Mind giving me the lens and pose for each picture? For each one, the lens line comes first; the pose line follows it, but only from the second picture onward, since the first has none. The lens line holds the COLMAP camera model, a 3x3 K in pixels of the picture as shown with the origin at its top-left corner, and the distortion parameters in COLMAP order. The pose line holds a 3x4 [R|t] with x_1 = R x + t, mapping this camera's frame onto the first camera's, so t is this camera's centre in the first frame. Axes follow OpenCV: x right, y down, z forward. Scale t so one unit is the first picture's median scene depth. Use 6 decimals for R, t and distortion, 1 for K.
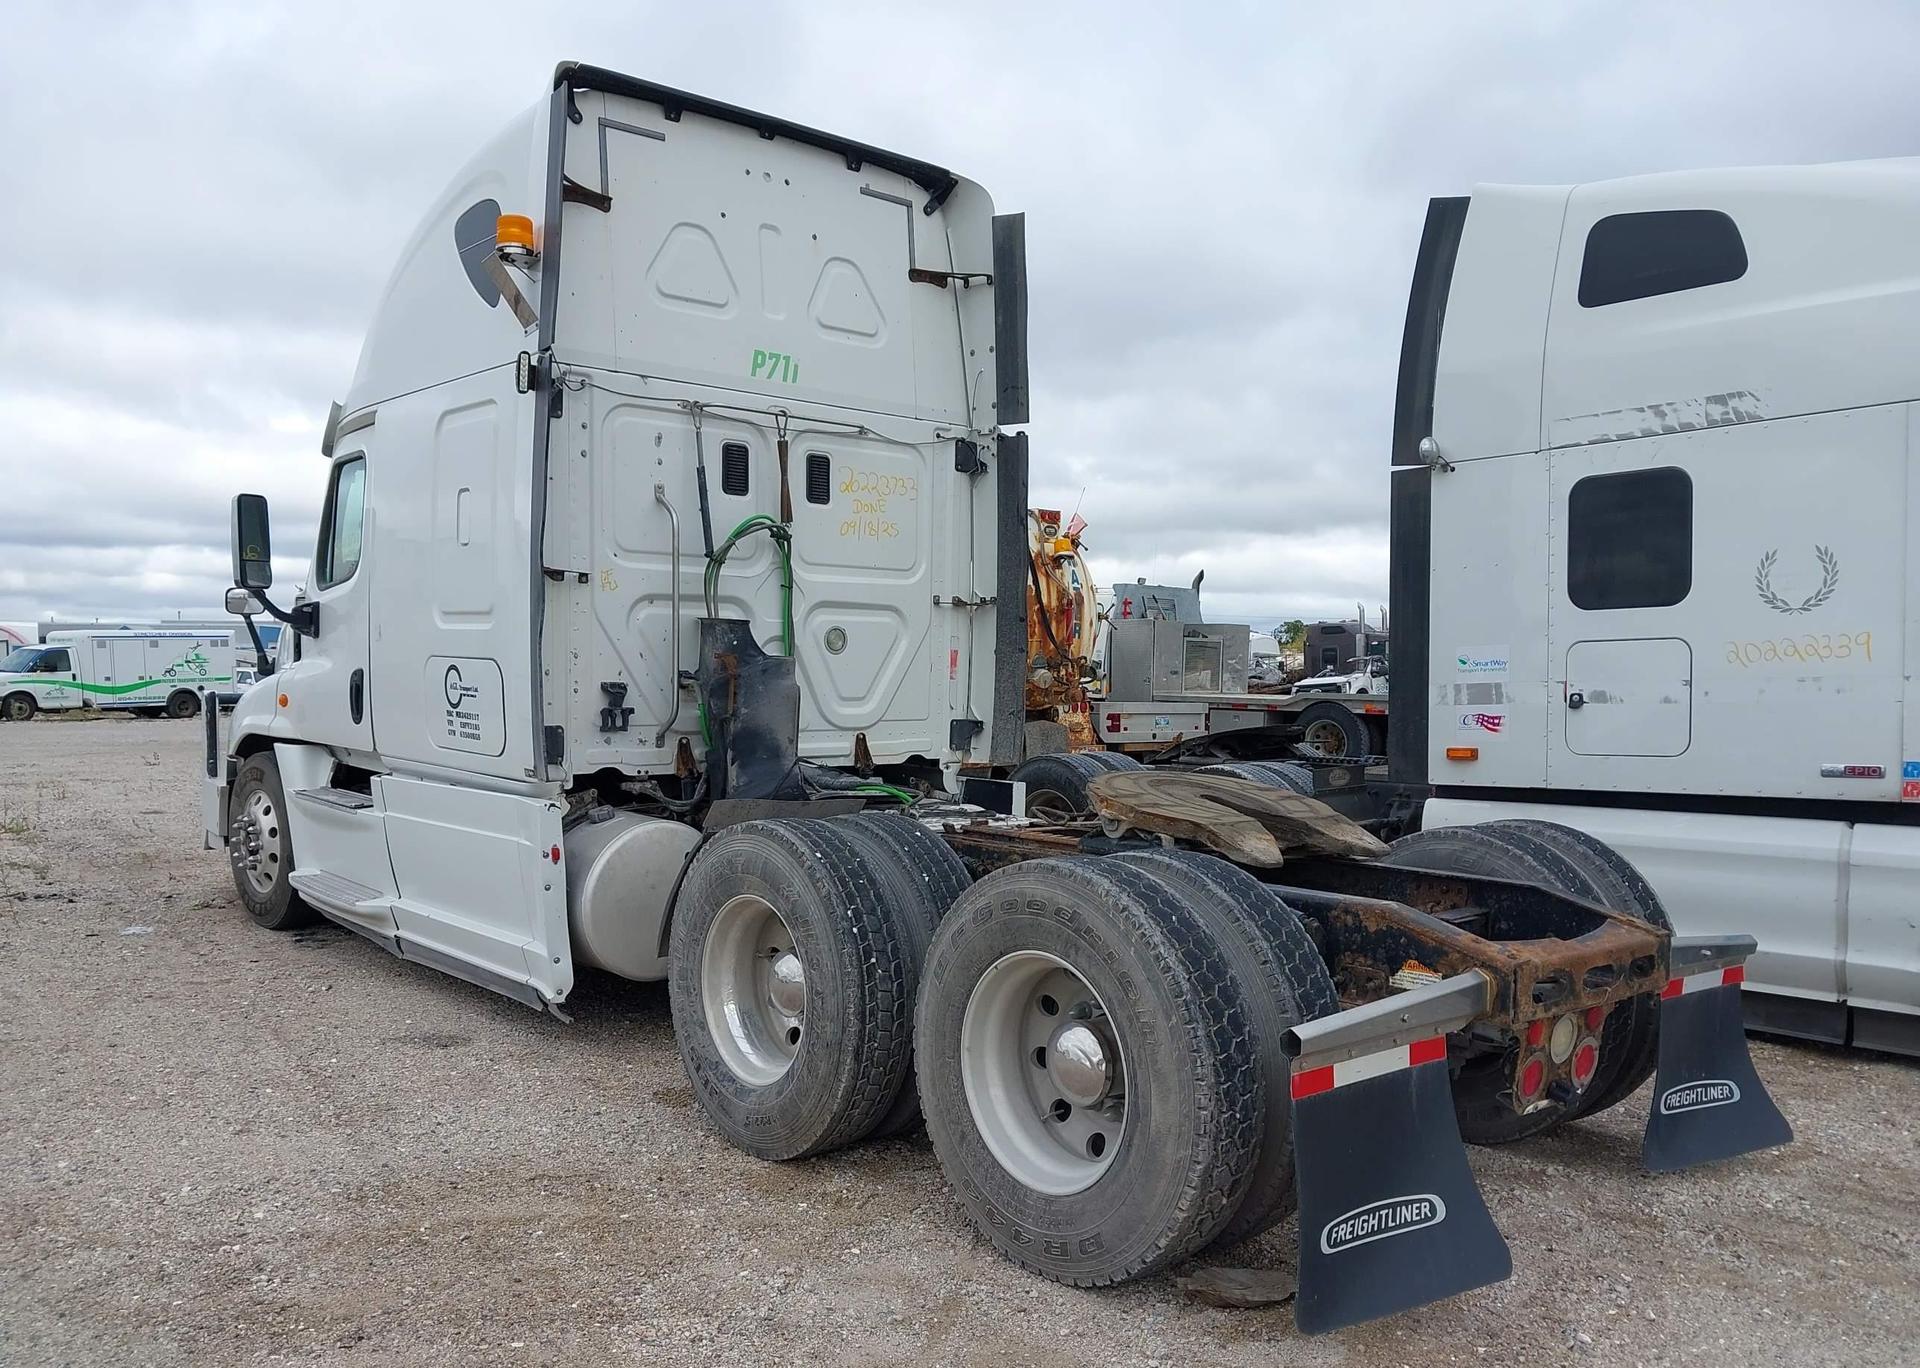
lens RADIAL K [[1501.7, 0, 961.8], [0, 1501.7, 694.8], [0, 0, 1]] dist [0.030217, -0.044702]
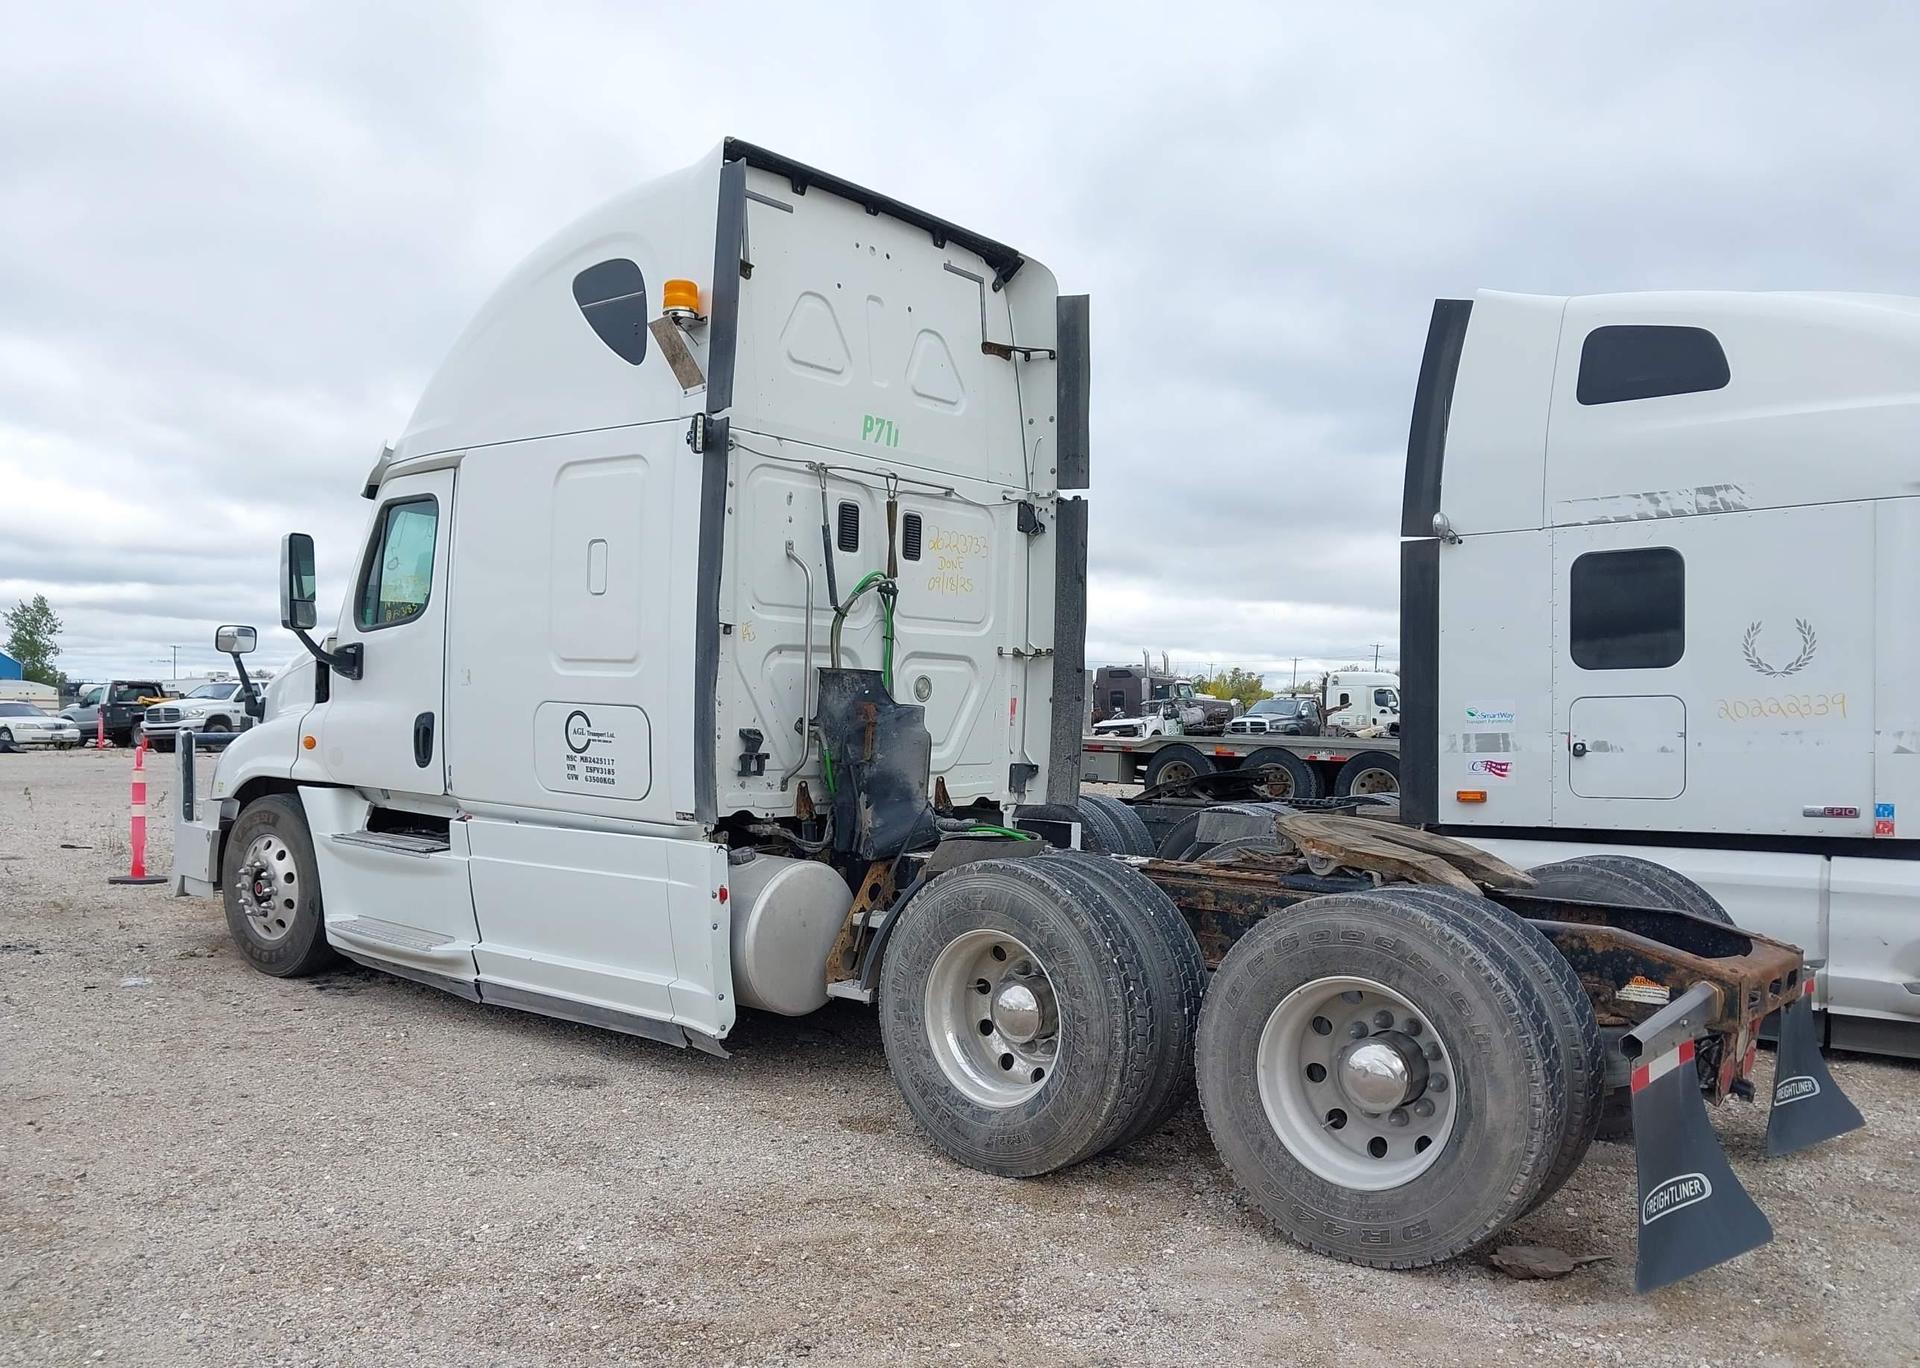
lens RADIAL K [[1501.7, 0, 963.4], [0, 1501.7, 689.2], [0, 0, 1]] dist [0.030217, -0.044702]
pose [[0.987044, 0.010371, 0.160113, -0.244295], [-0.005709, 0.999547, -0.029550, -0.005629], [-0.160347, 0.028253, 0.986656, -0.047460]]
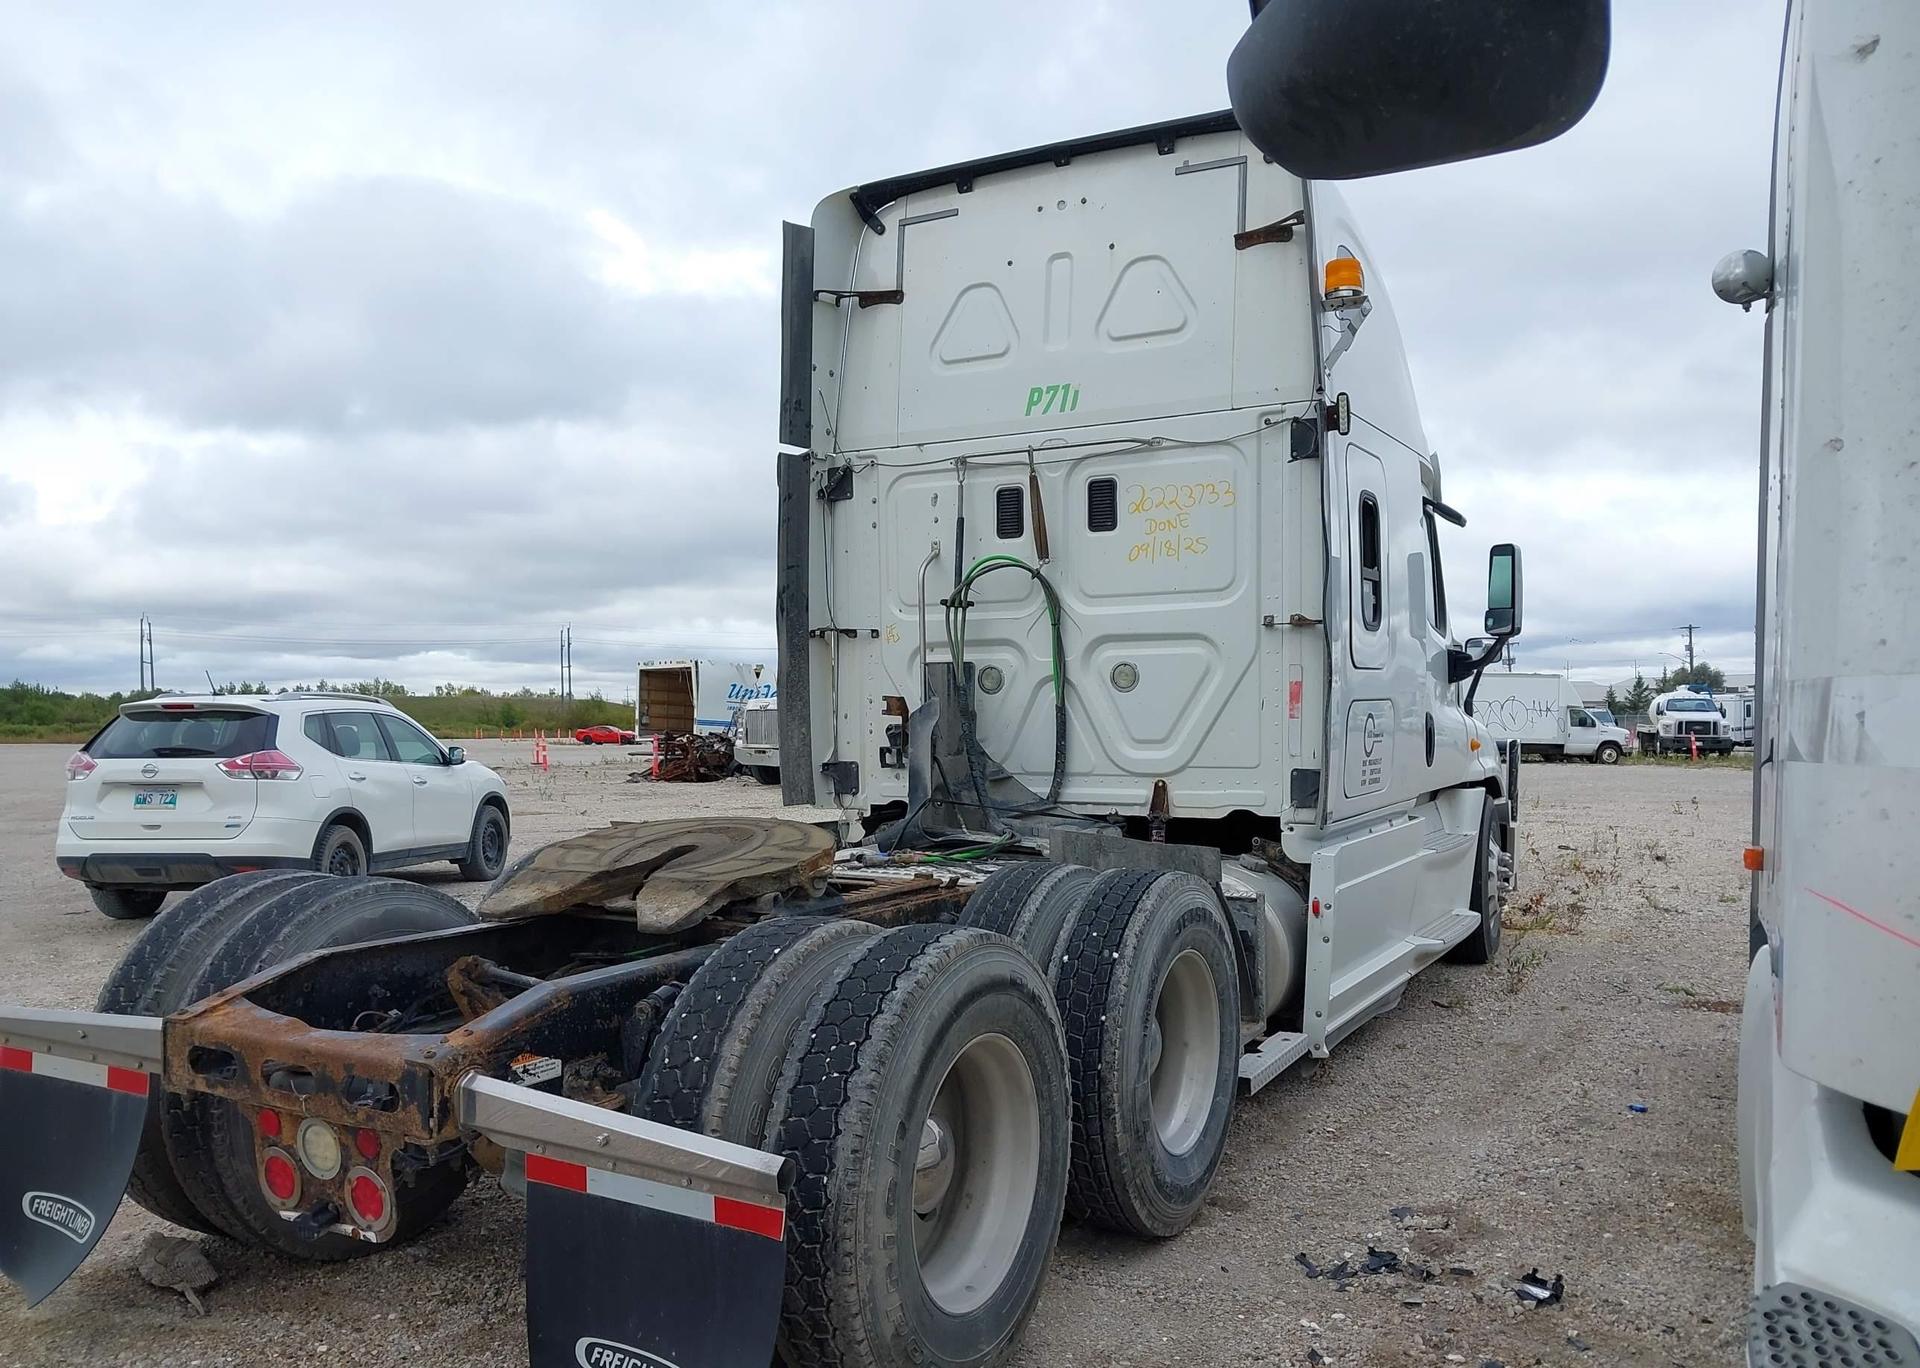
lens RADIAL K [[1501.7, 0, 971.4], [0, 1501.7, 688.6], [0, 0, 1]] dist [0.030217, -0.044702]
pose [[0.337120, -0.030918, -0.940954, 0.805497], [-0.006499, 0.999360, -0.035165, 0.003738], [0.941439, 0.017970, 0.336703, 0.657961]]
